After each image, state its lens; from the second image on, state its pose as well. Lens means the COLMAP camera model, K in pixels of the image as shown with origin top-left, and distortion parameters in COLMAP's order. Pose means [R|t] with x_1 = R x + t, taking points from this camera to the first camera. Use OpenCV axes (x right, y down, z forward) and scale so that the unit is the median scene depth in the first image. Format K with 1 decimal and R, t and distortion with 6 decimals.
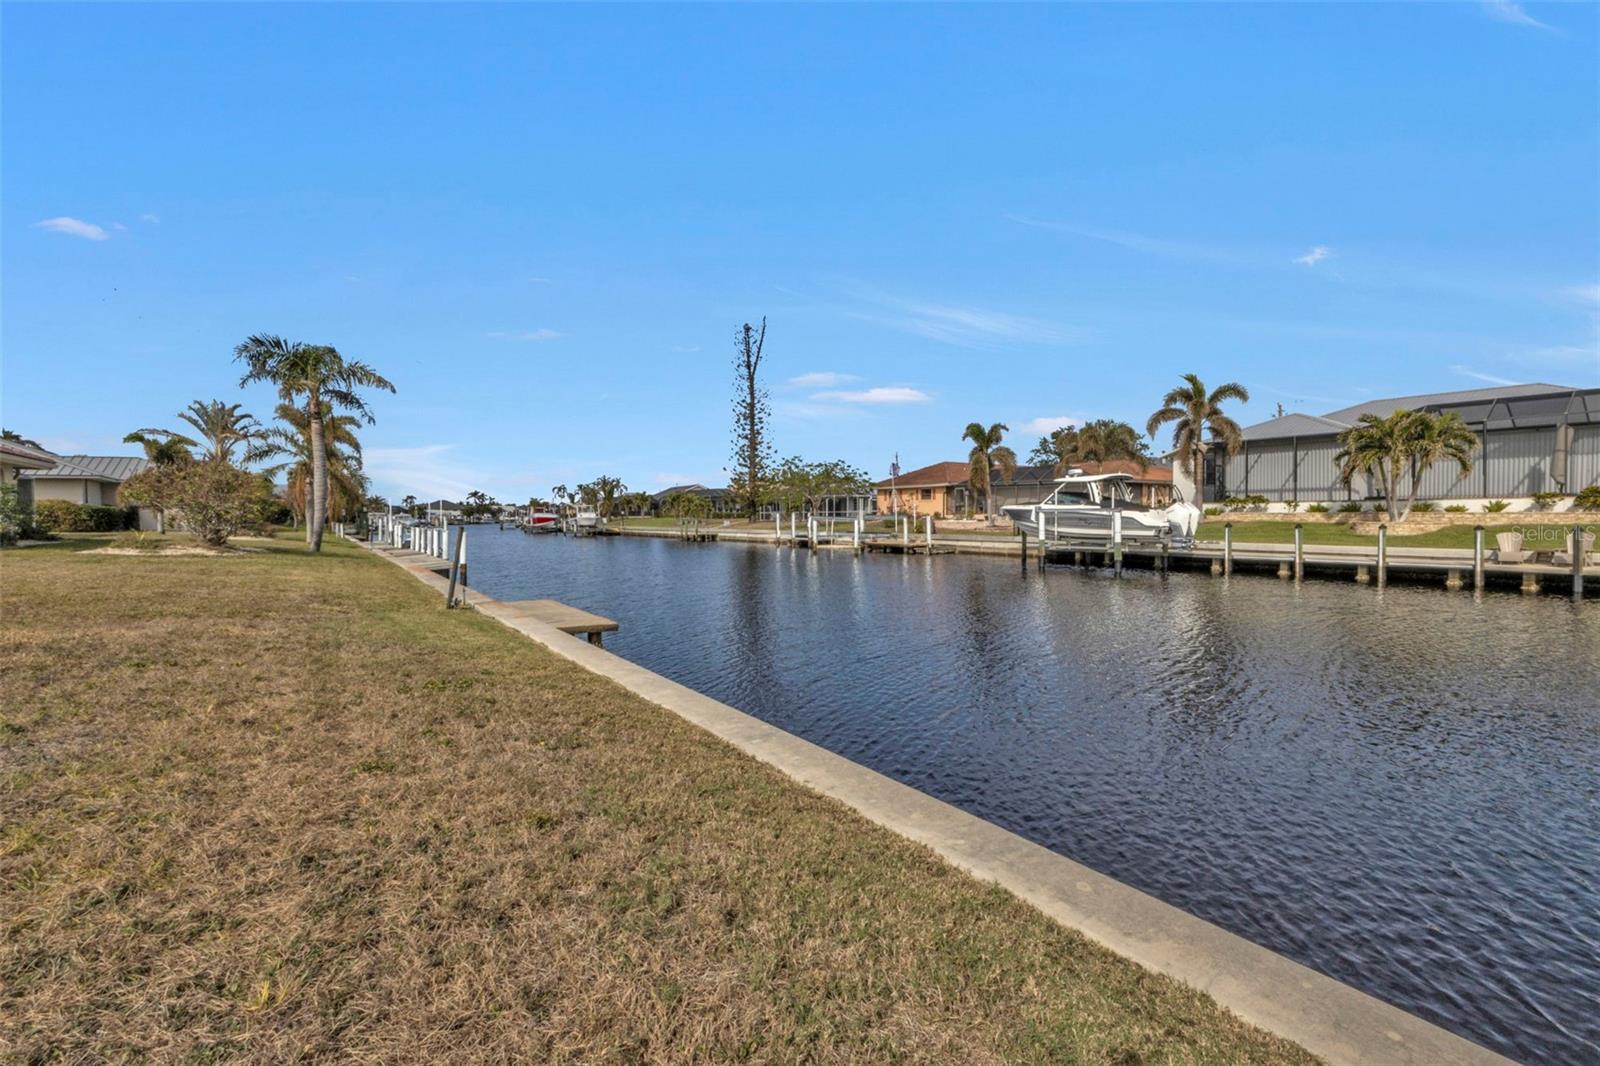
lens RADIAL K [[695.0, 0, 803.1], [0, 695.0, 525.8], [0, 0, 1]] dist [0.009609, -0.000283]
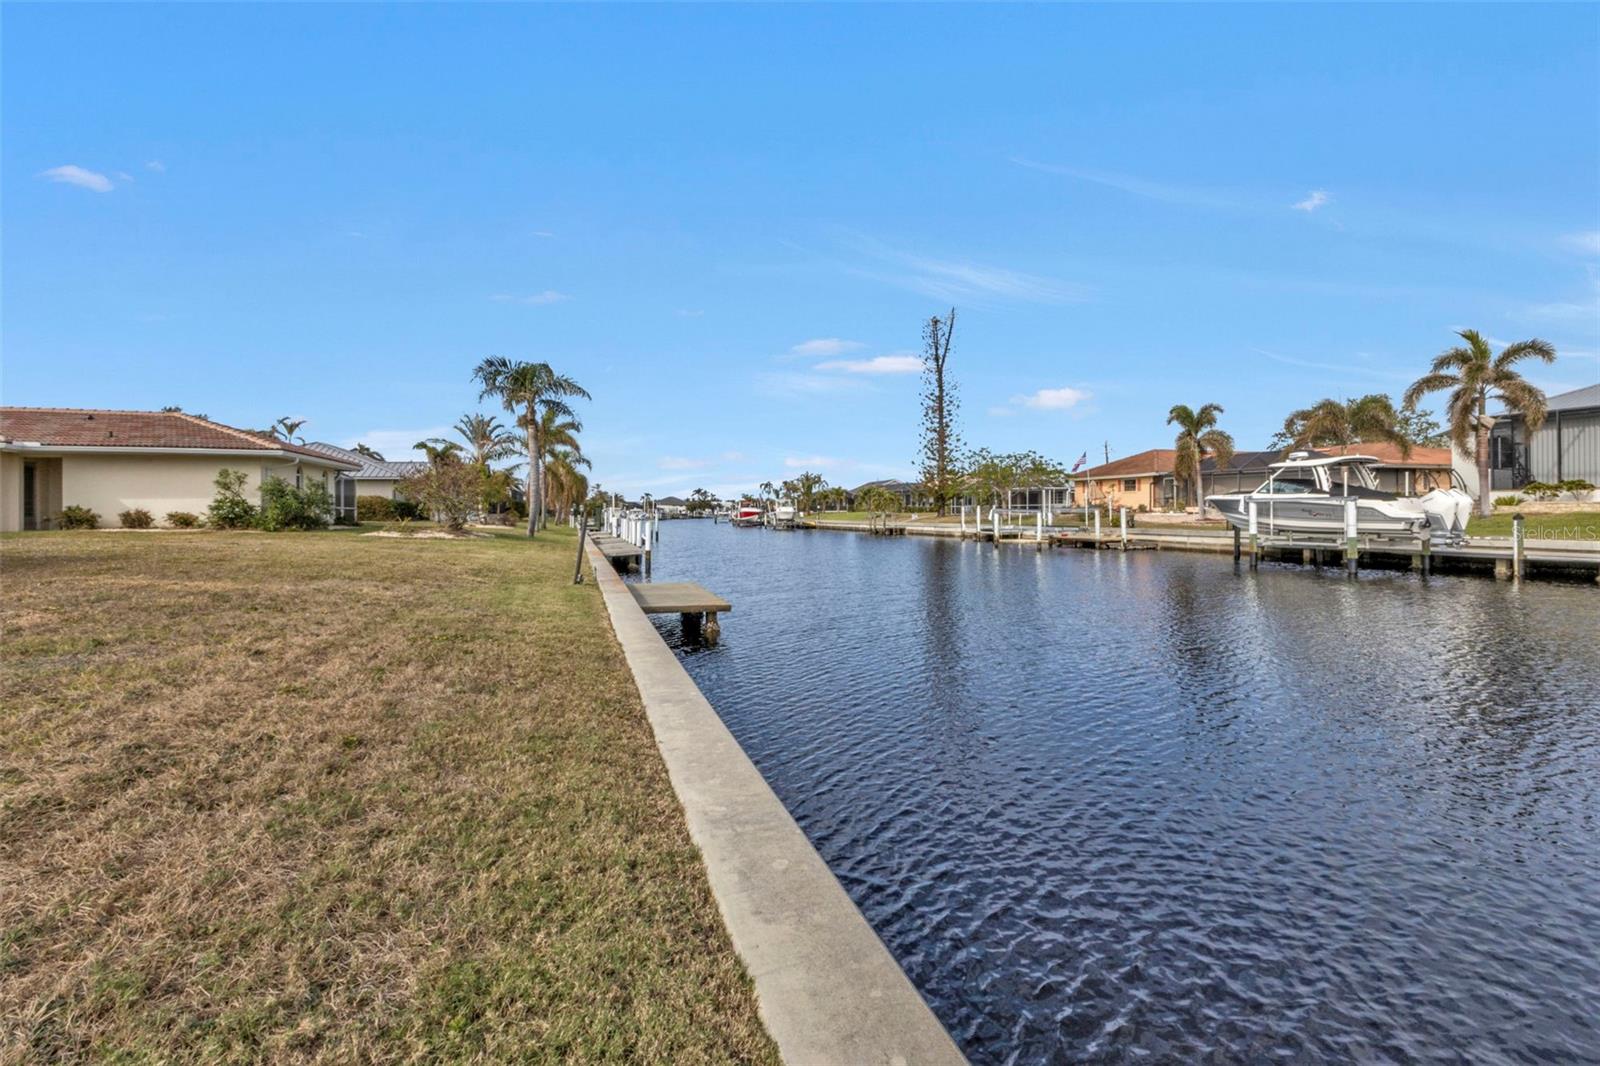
lens RADIAL K [[688.7, 0, 806.1], [0, 688.7, 512.0], [0, 0, 1]] dist [0.008509, -0.000799]
pose [[0.957866, -0.000593, -0.287216, 0.048868], [-0.003200, 0.999914, -0.012737, 0.004600], [0.287199, 0.013119, 0.957781, 0.009809]]
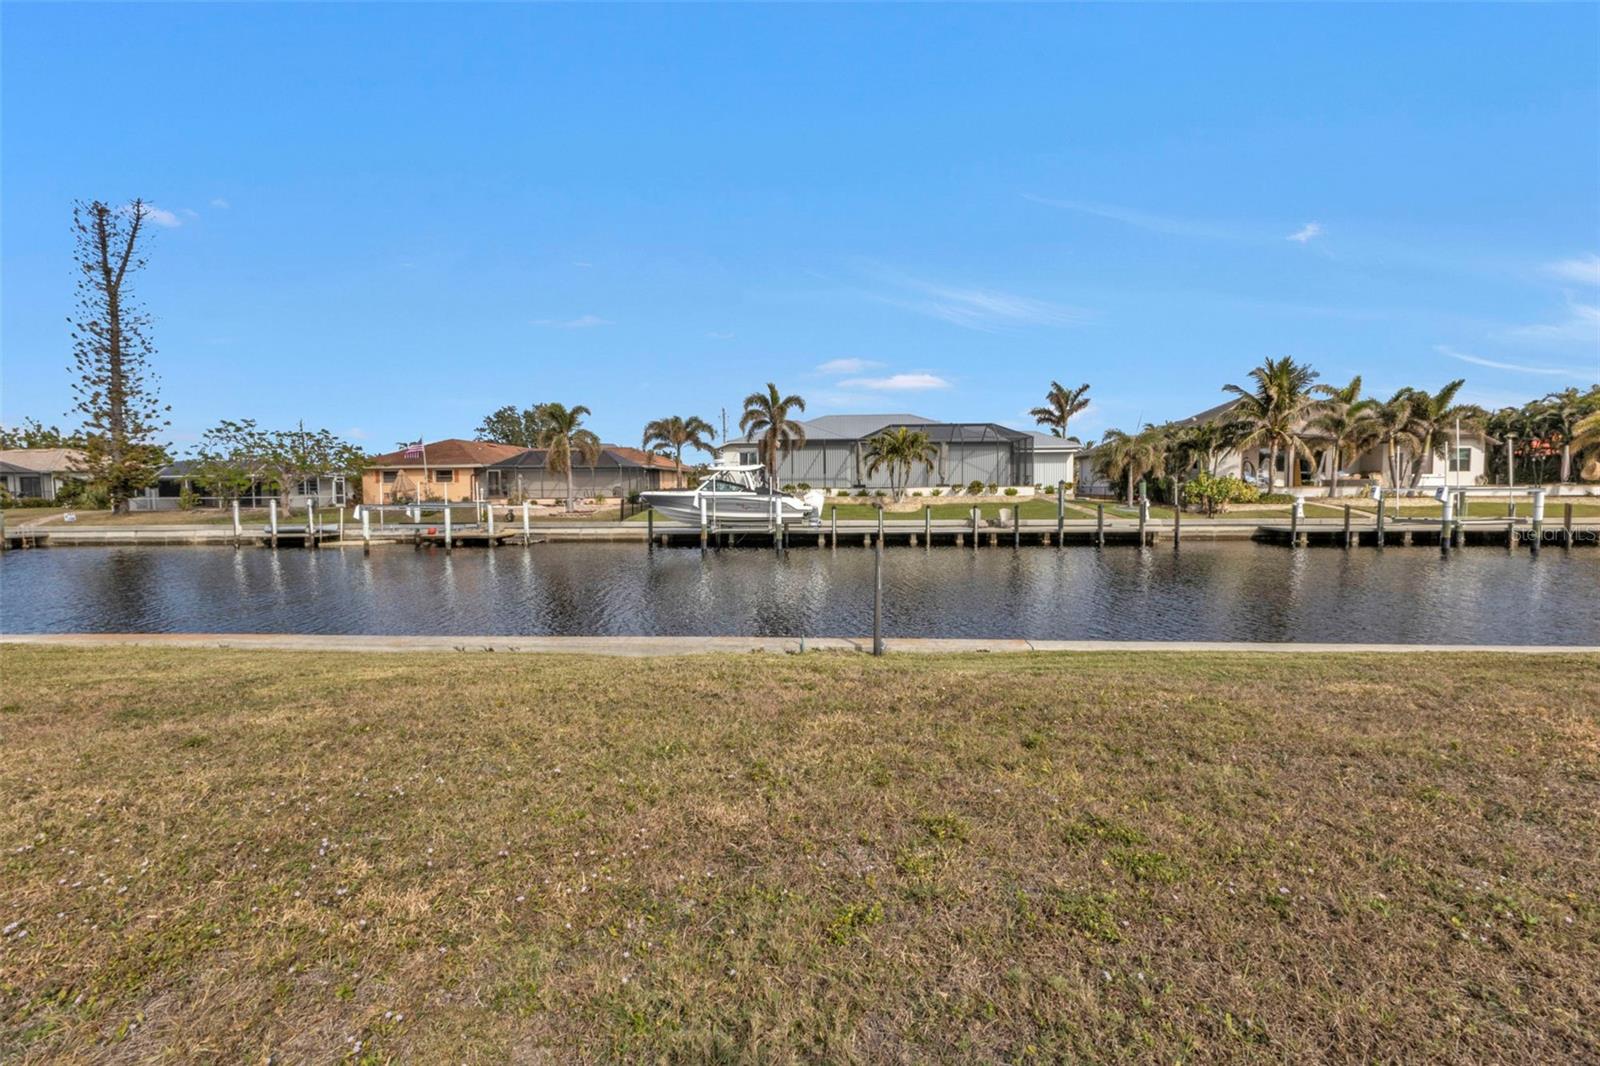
lens RADIAL K [[695.0, 0, 803.1], [0, 695.0, 525.8], [0, 0, 1]] dist [0.009609, -0.000283]
pose [[0.641461, -0.040832, 0.766068, -0.332116], [0.018434, 0.999115, 0.037818, -0.013489], [-0.766934, -0.010137, 0.641646, 0.171490]]
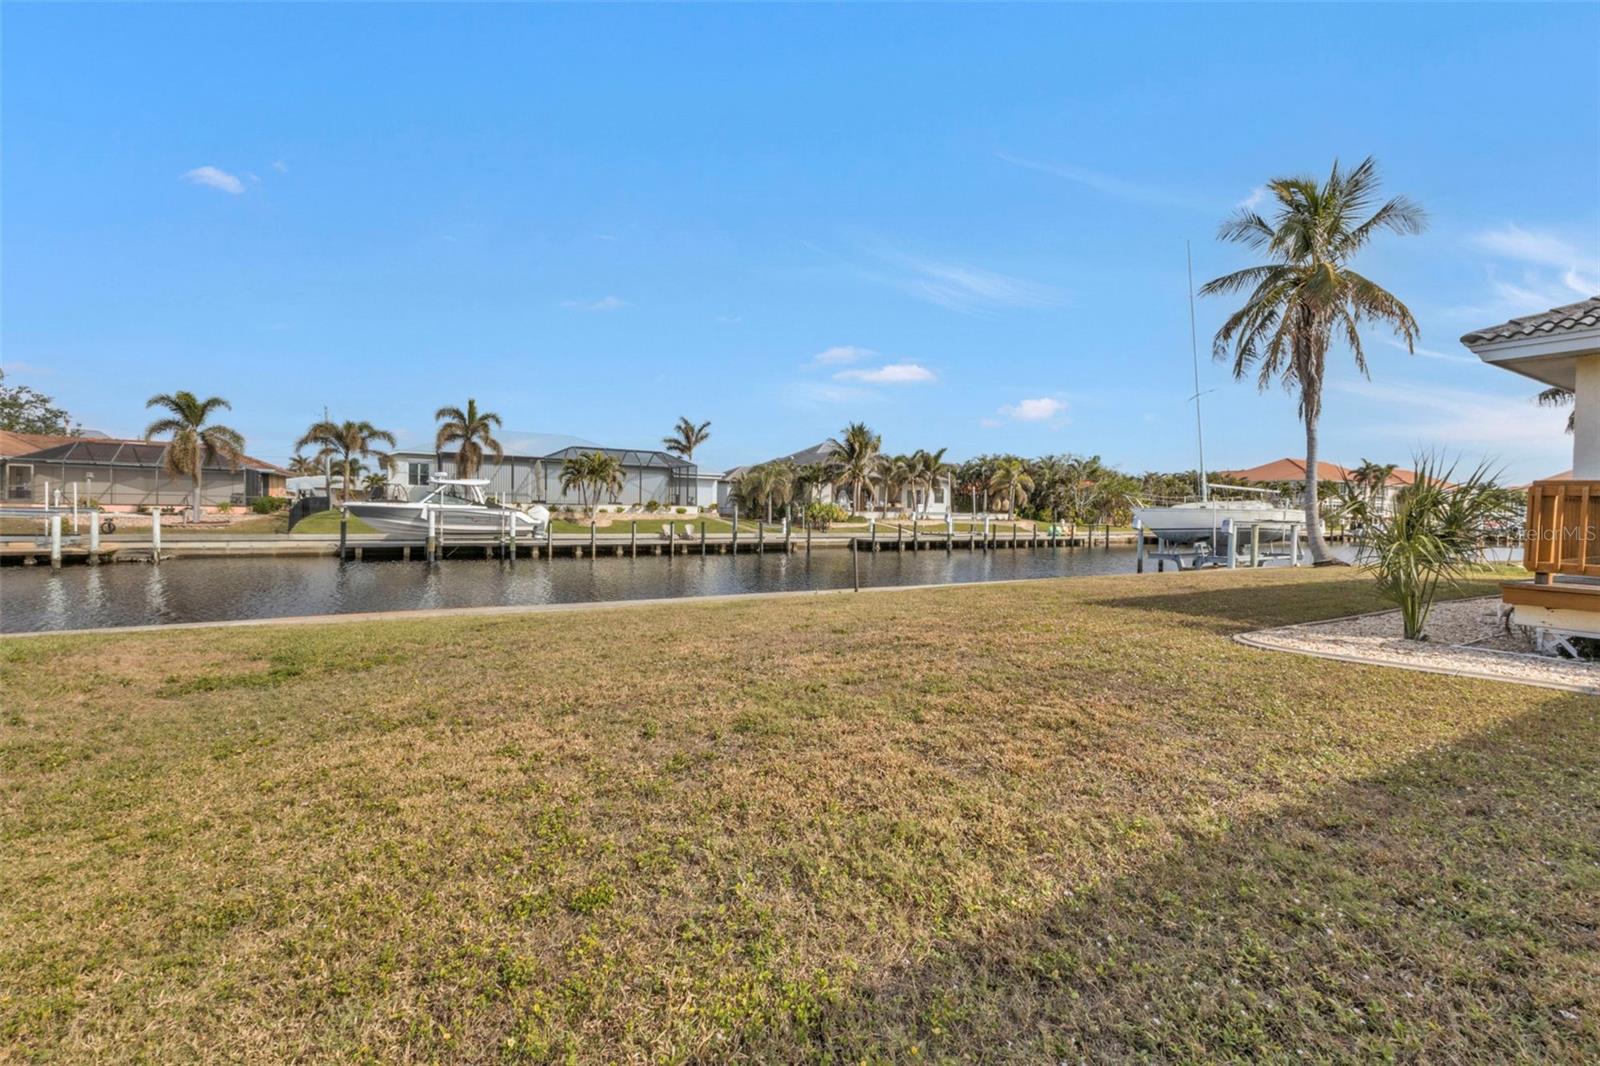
lens RADIAL K [[681.9, 0, 804.6], [0, 681.9, 528.6], [0, 0, 1]] dist [0.008068, -0.000008]
pose [[0.090152, -0.023562, 0.995649, -0.575419], [-0.001814, 0.999715, 0.023822, -0.016423], [-0.995926, -0.003954, 0.090084, 0.288779]]
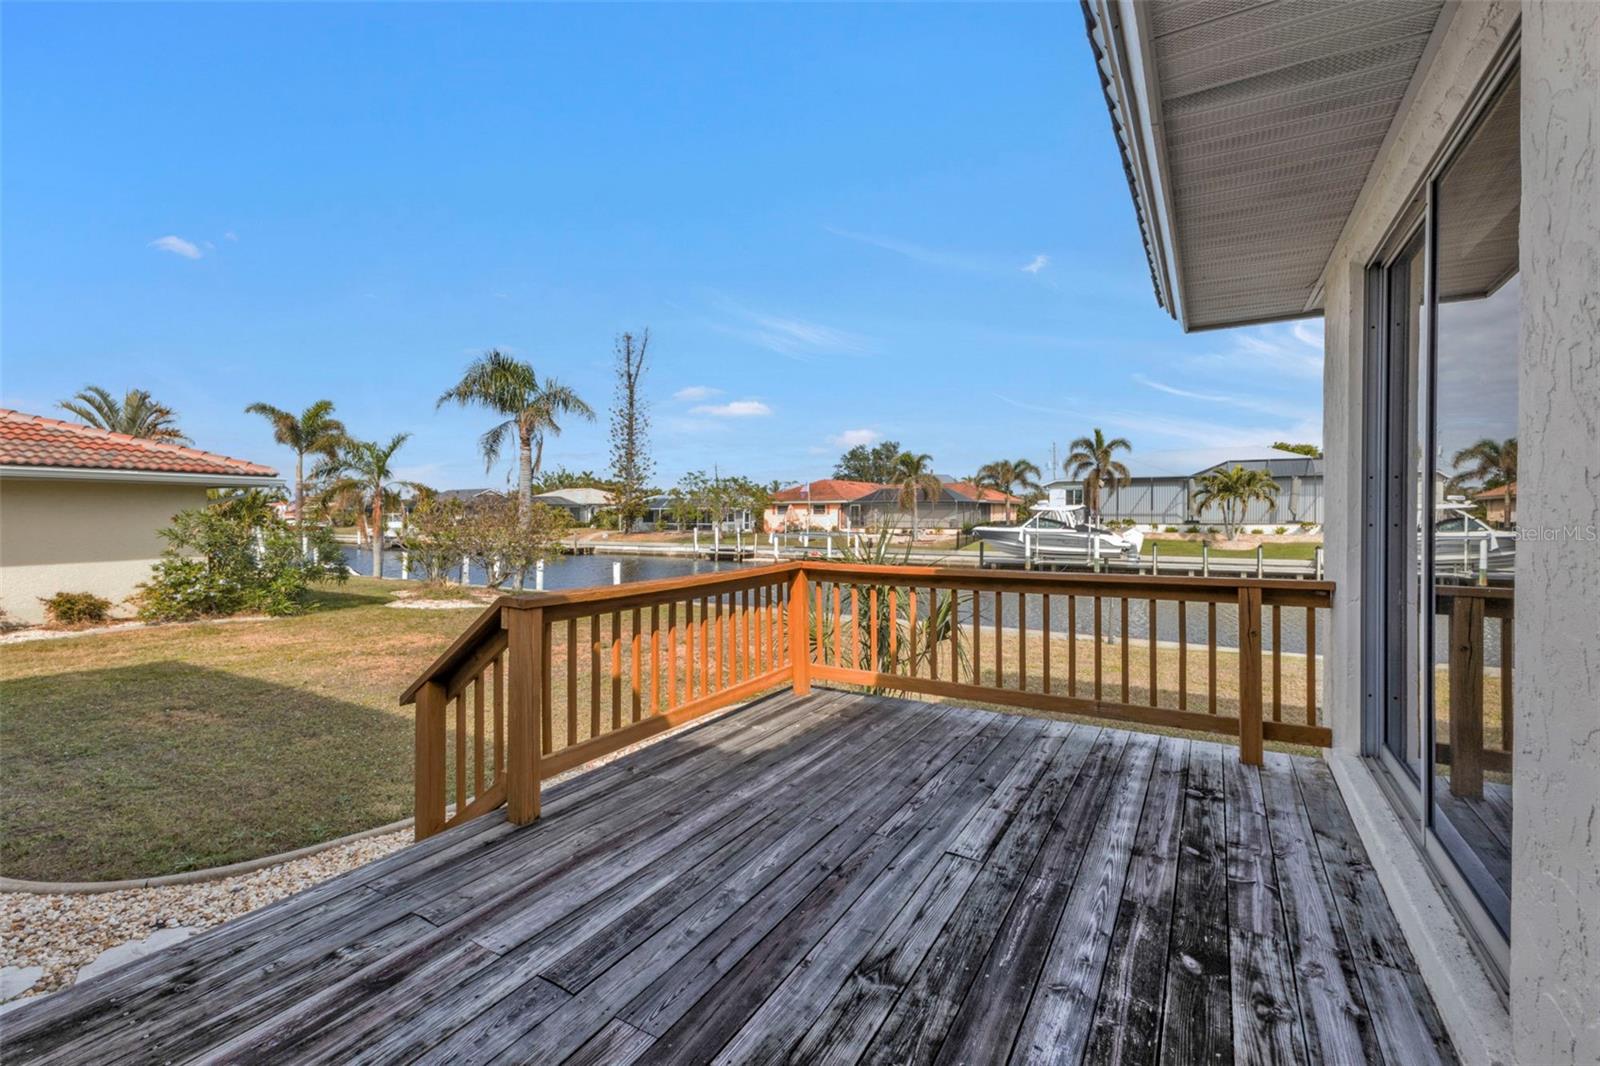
lens RADIAL K [[690.9, 0, 799.7], [0, 690.9, 524.4], [0, 0, 1]] dist [0.009592, -0.000530]
pose [[0.920097, -0.000788, 0.391690, -0.463591], [0.002101, 0.999994, -0.002925, -0.030188], [-0.391685, 0.003514, 0.920093, 0.005975]]
